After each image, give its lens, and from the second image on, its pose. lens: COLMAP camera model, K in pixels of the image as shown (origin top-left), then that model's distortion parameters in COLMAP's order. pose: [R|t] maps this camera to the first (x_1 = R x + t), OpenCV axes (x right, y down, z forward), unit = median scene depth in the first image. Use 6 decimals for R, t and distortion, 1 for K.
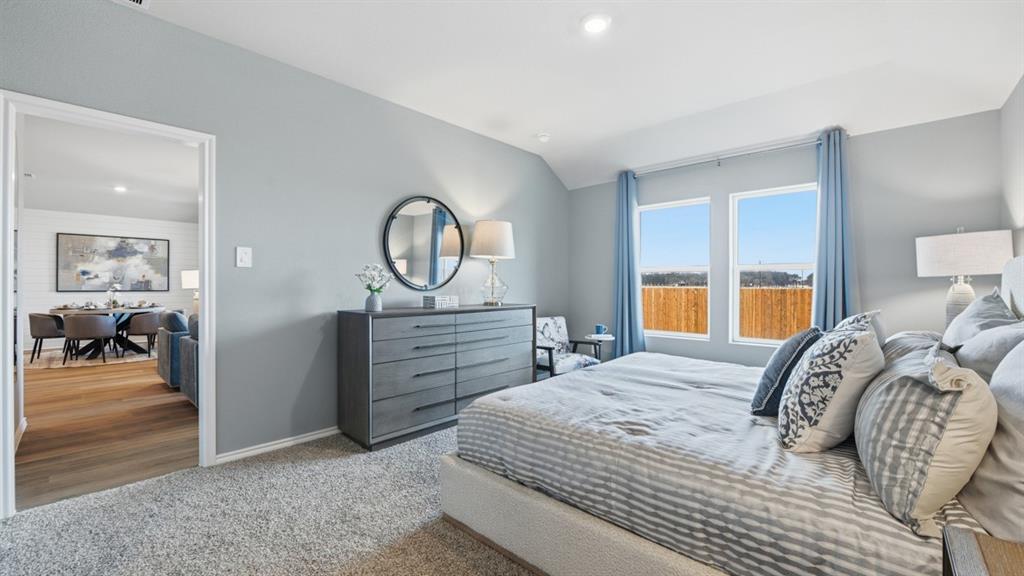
lens RADIAL K [[405.7, 0, 515.7], [0, 405.7, 282.1], [0, 0, 1]] dist [-0.001243, -0.000176]
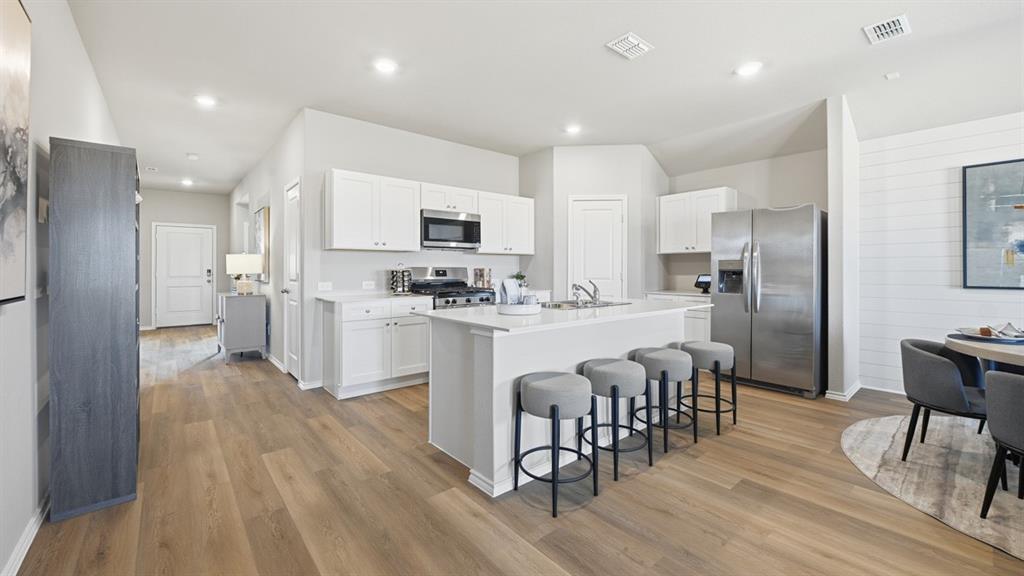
lens RADIAL K [[405.7, 0, 515.7], [0, 405.7, 282.1], [0, 0, 1]] dist [-0.001243, -0.000176]
pose [[-0.114745, 0.002975, -0.993390, -0.614283], [0.011086, 0.999937, 0.001714, 0.008697], [0.993333, -0.010816, -0.114771, 0.544699]]
